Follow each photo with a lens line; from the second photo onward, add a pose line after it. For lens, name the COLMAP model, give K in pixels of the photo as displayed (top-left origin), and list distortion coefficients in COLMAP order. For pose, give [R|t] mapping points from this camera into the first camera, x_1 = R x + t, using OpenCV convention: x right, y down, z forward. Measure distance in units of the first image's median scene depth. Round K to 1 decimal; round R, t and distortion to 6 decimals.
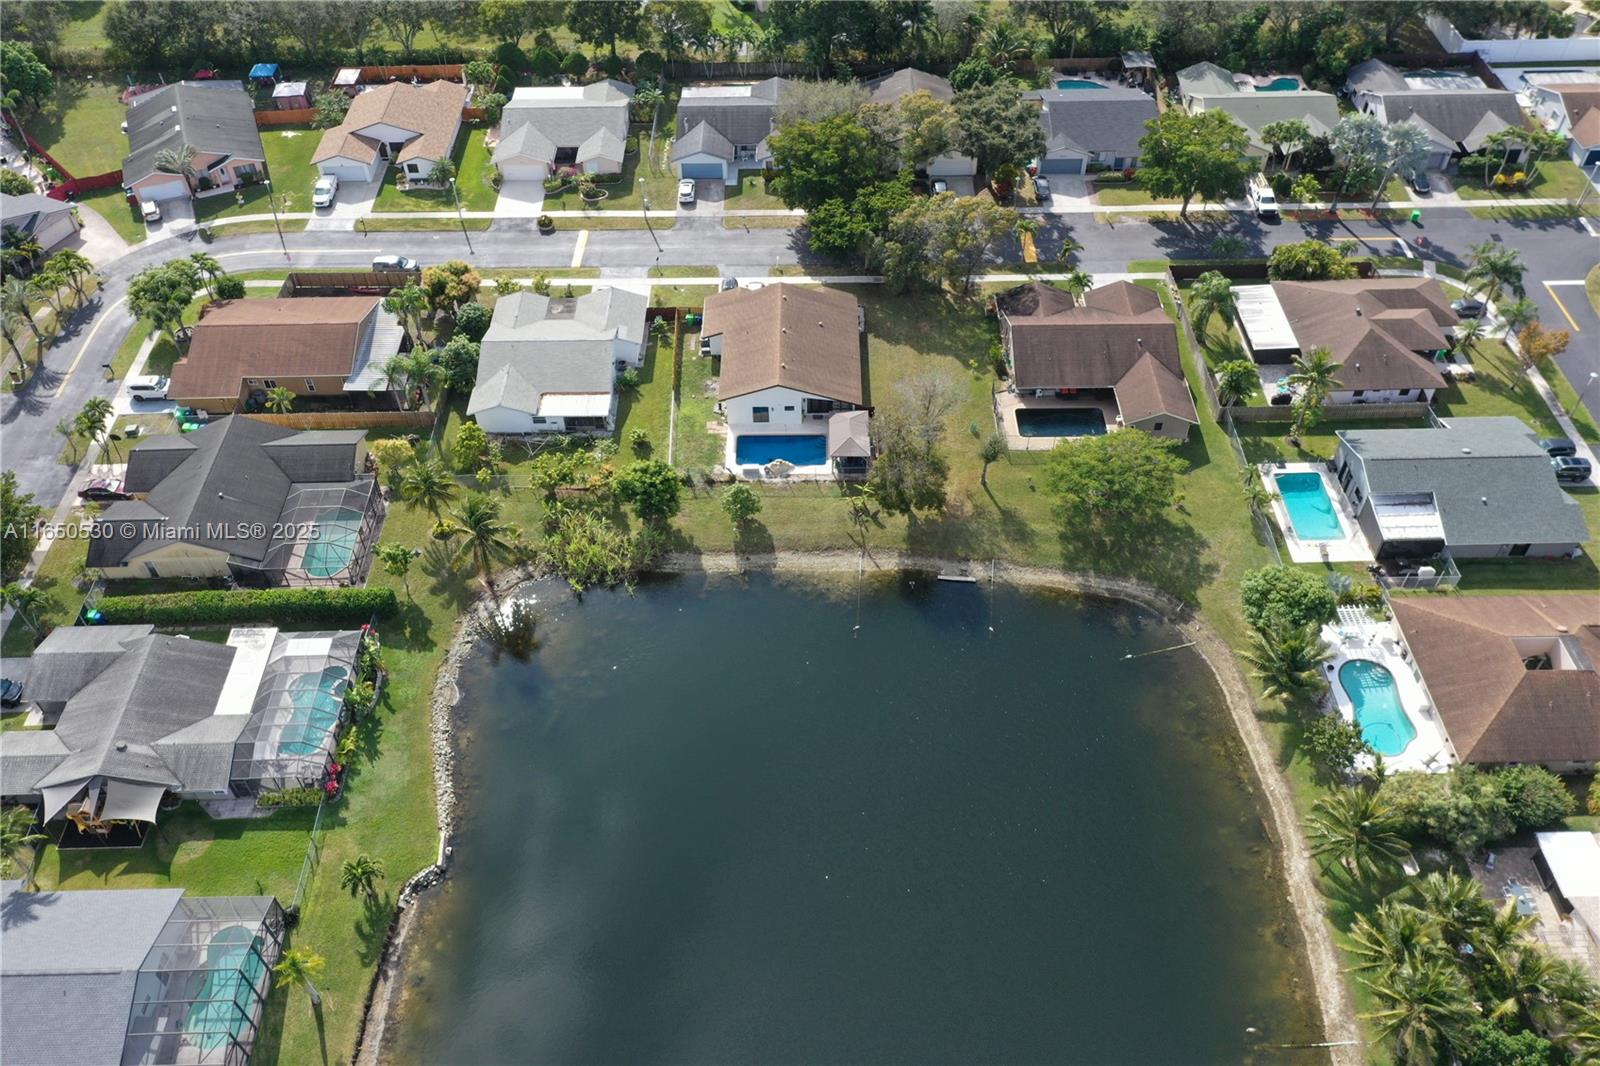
lens RADIAL K [[1276.5, 0, 800.0], [0, 1276.5, 533.0], [0, 0, 1]] dist [-0.000464, 0.026275]
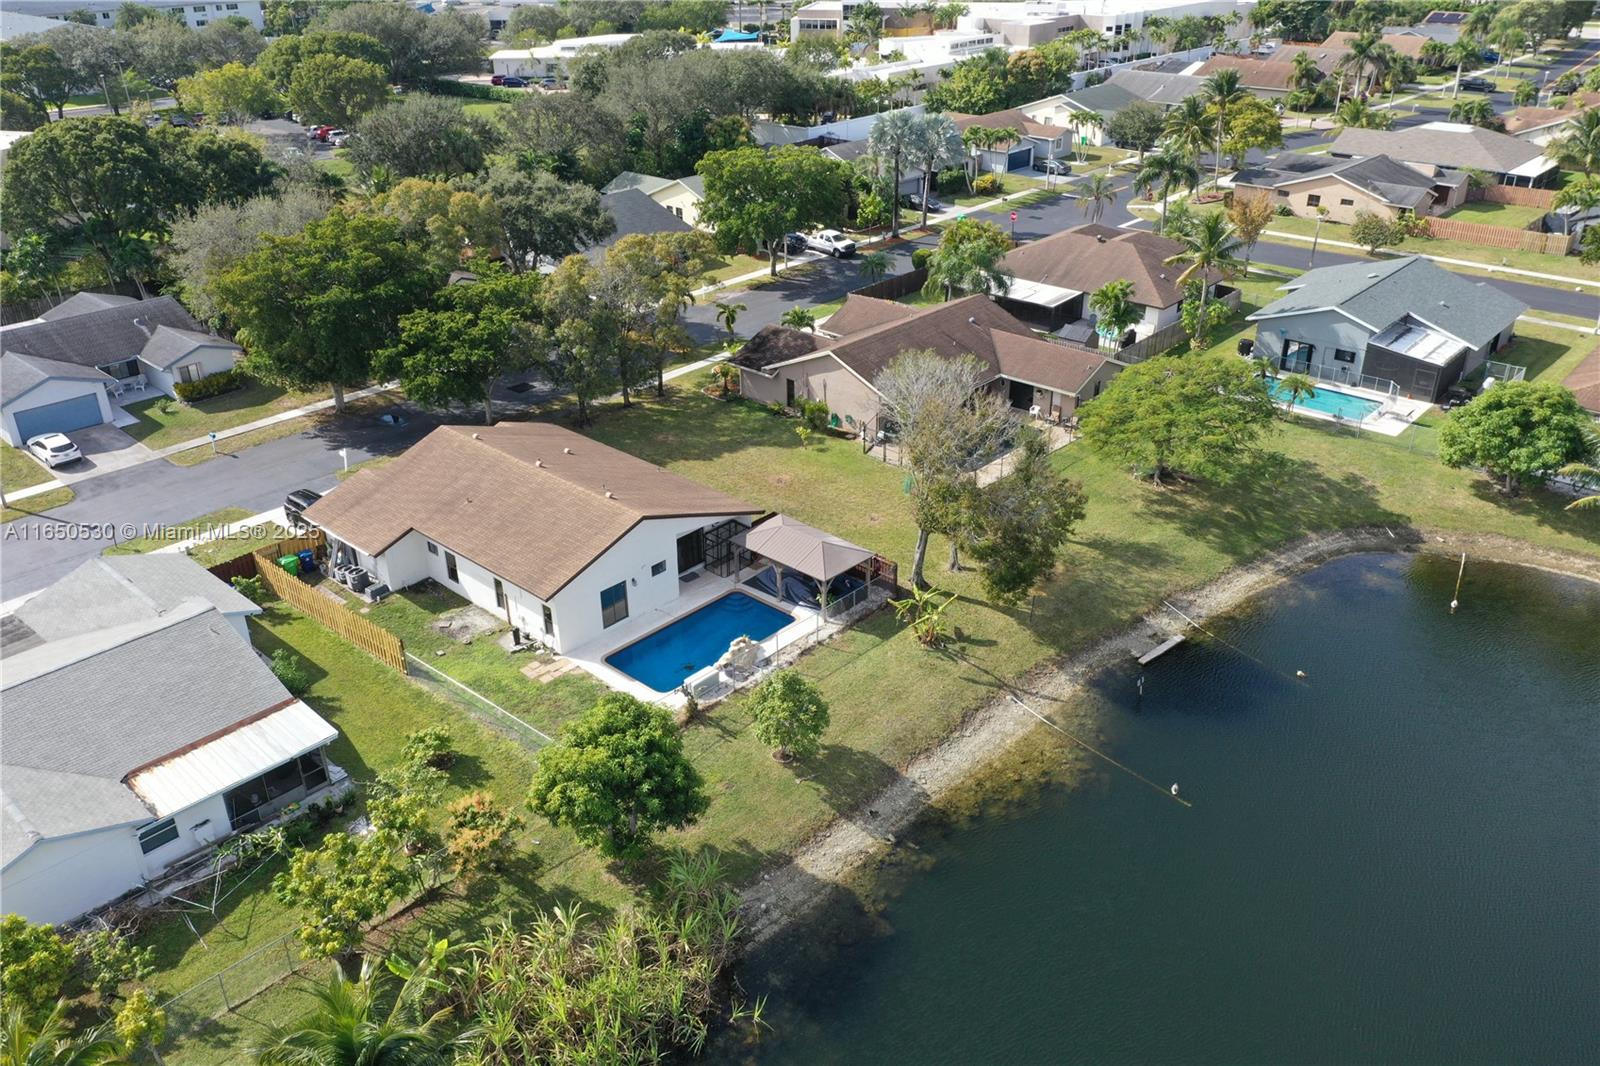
lens RADIAL K [[1276.5, 0, 800.0], [0, 1276.5, 533.0], [0, 0, 1]] dist [-0.000464, 0.026275]
pose [[0.676258, -0.330064, 0.658584, -0.298732], [0.536259, 0.833523, -0.132912, -0.014596], [-0.505075, 0.443054, 0.740676, 0.616207]]
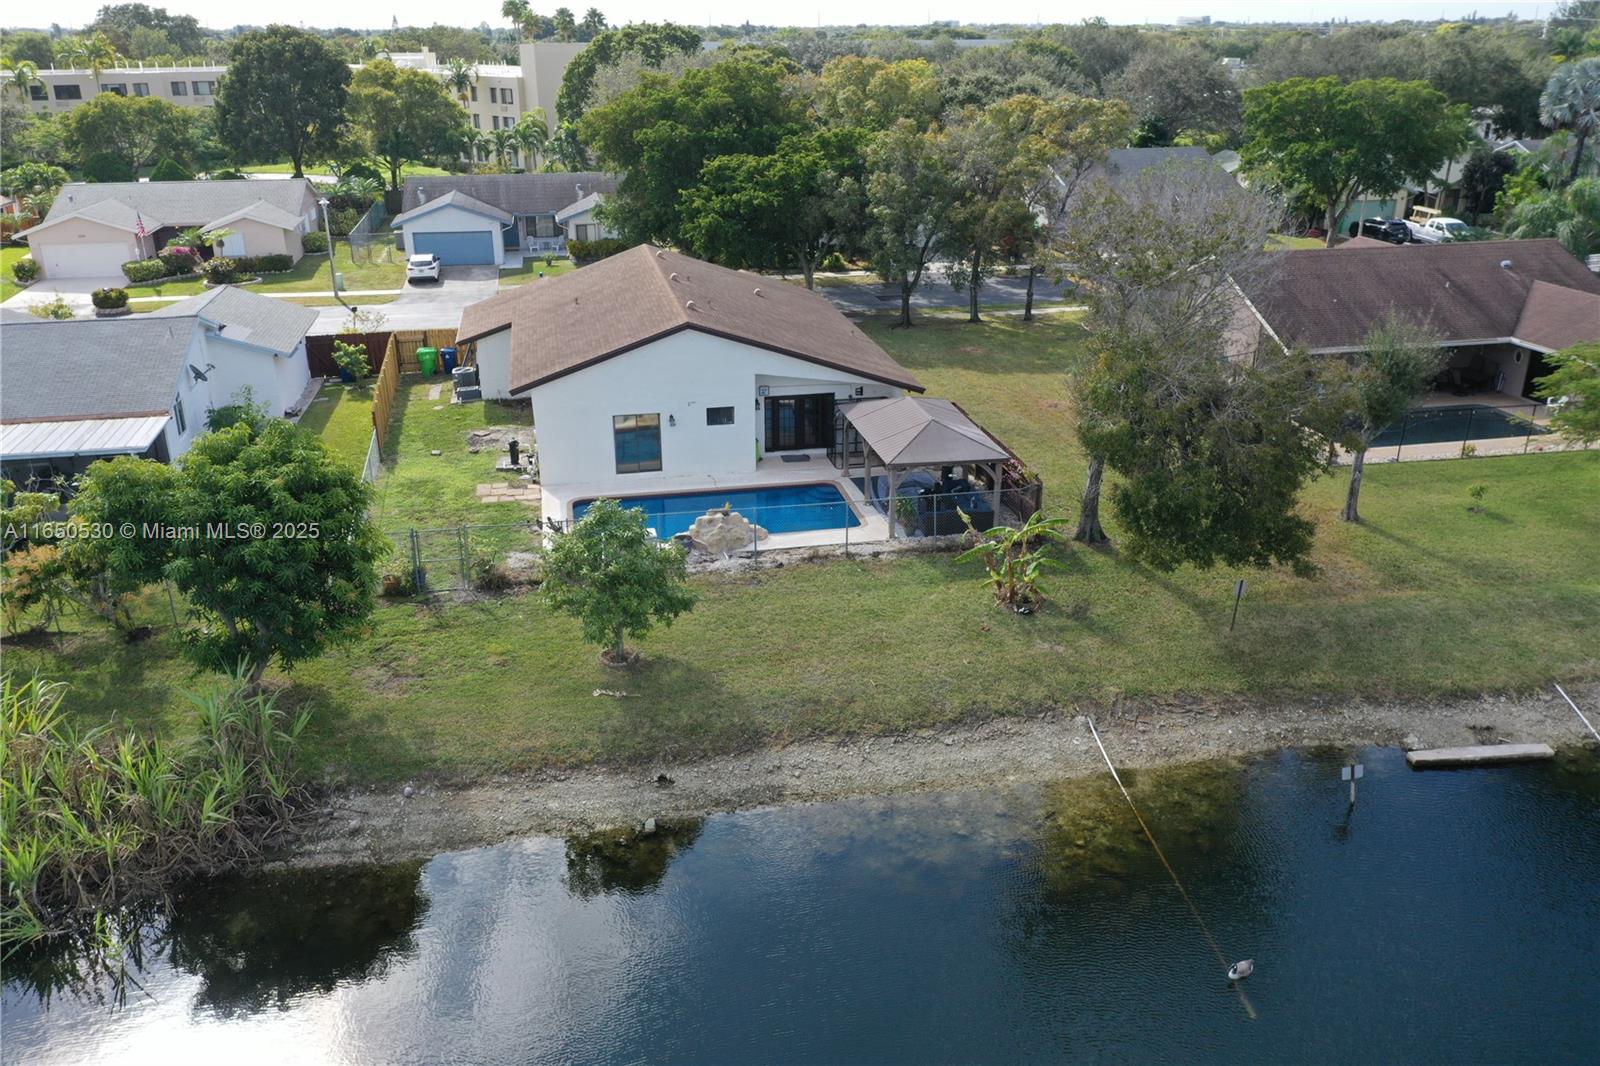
lens RADIAL K [[1285.5, 0, 800.0], [0, 1285.5, 533.0], [0, 0, 1]] dist [0.006861, 0.009468]
pose [[0.980107, -0.064990, 0.187525, -0.055834], [0.138775, 0.899895, -0.413437, 0.079349], [-0.141883, 0.431236, 0.891013, 0.718298]]
